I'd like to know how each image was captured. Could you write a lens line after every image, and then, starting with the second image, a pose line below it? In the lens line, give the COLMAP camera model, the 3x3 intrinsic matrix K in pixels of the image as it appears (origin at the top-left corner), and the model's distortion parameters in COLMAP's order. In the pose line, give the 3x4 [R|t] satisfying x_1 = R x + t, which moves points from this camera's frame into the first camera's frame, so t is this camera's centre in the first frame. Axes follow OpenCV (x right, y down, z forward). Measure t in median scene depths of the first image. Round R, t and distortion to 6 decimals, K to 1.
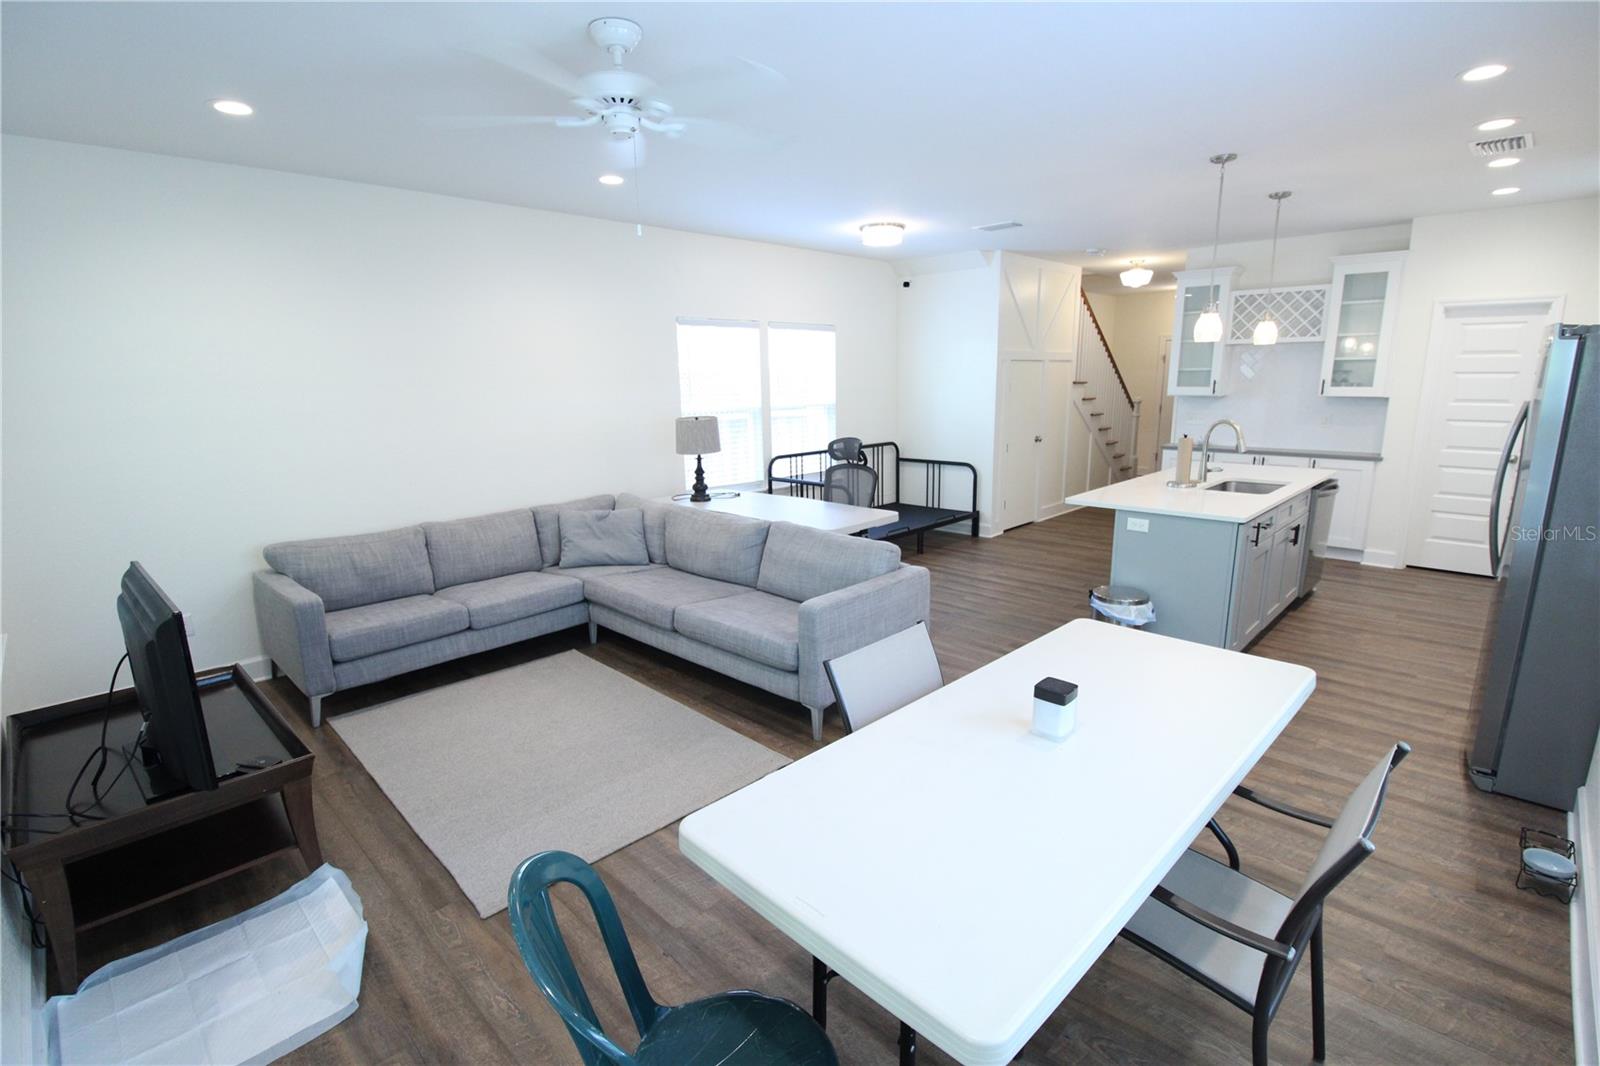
lens RADIAL K [[739.3, 0, 804.3], [0, 739.3, 539.1], [0, 0, 1]] dist [-0.008407, -0.006936]
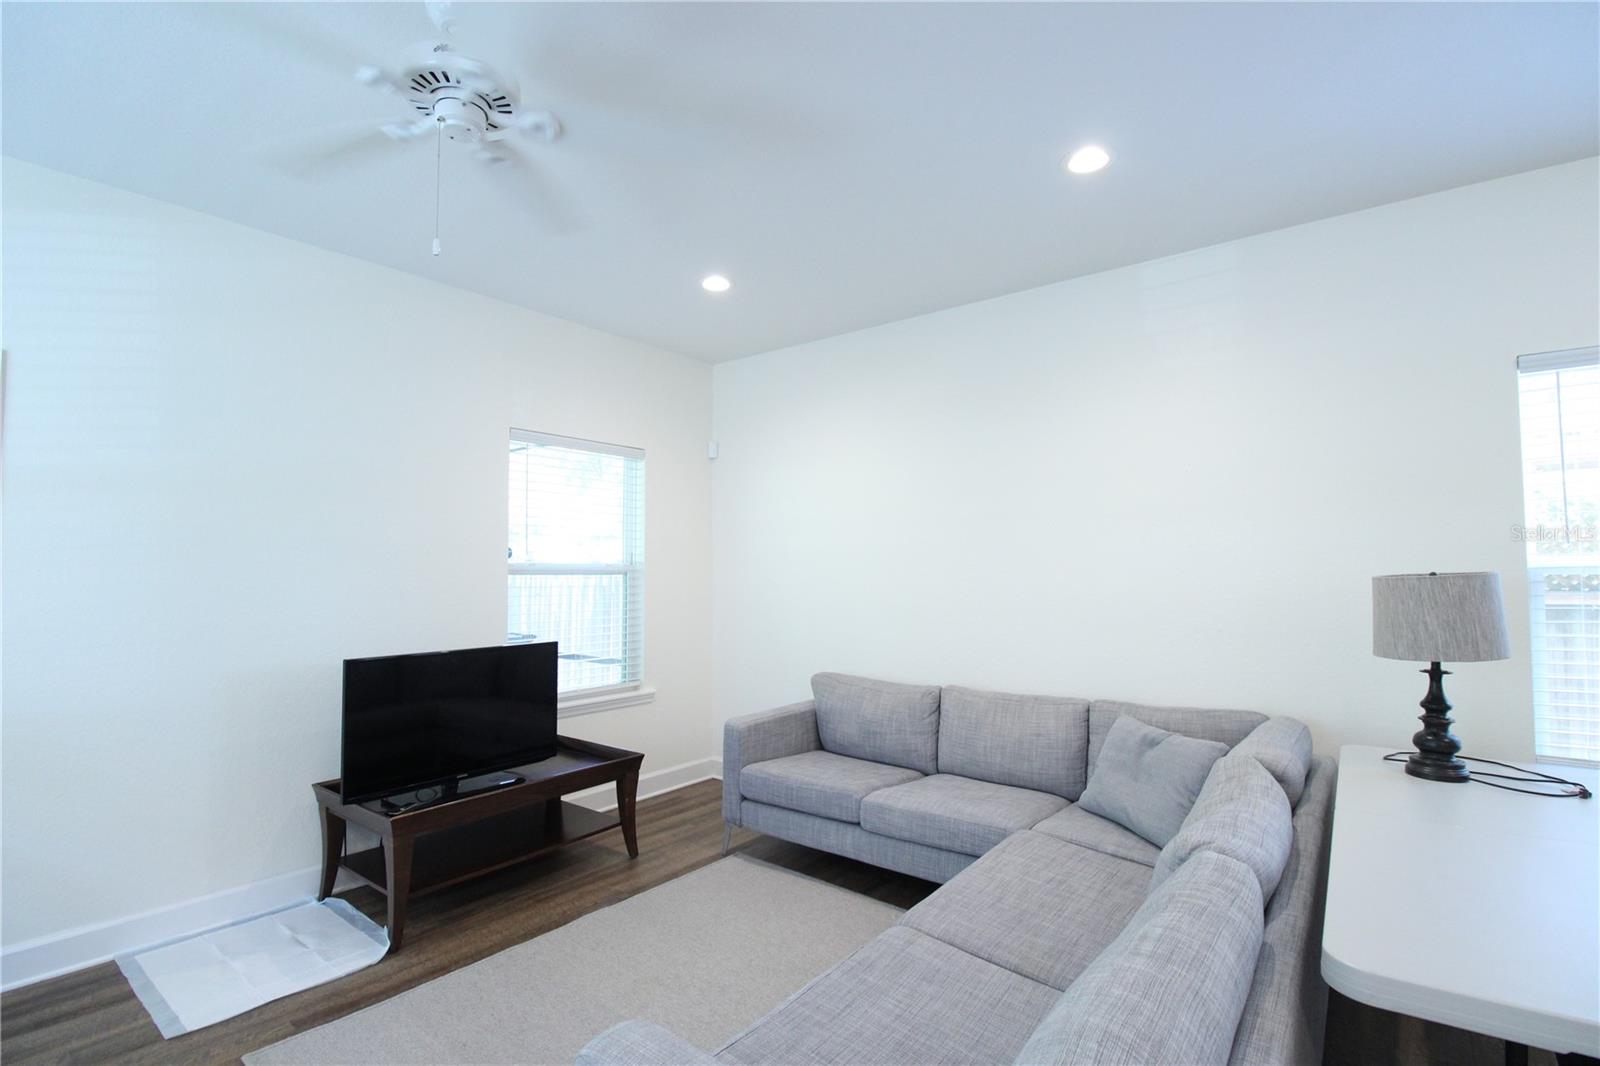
lens RADIAL K [[739.3, 0, 821.1], [0, 739.3, 537.8], [0, 0, 1]] dist [-0.008407, -0.006936]
pose [[0.107765, -0.029713, -0.993732, 0.174471], [-0.209753, 0.976374, -0.051940, -0.067815], [0.971798, 0.214036, 0.098986, 0.464364]]
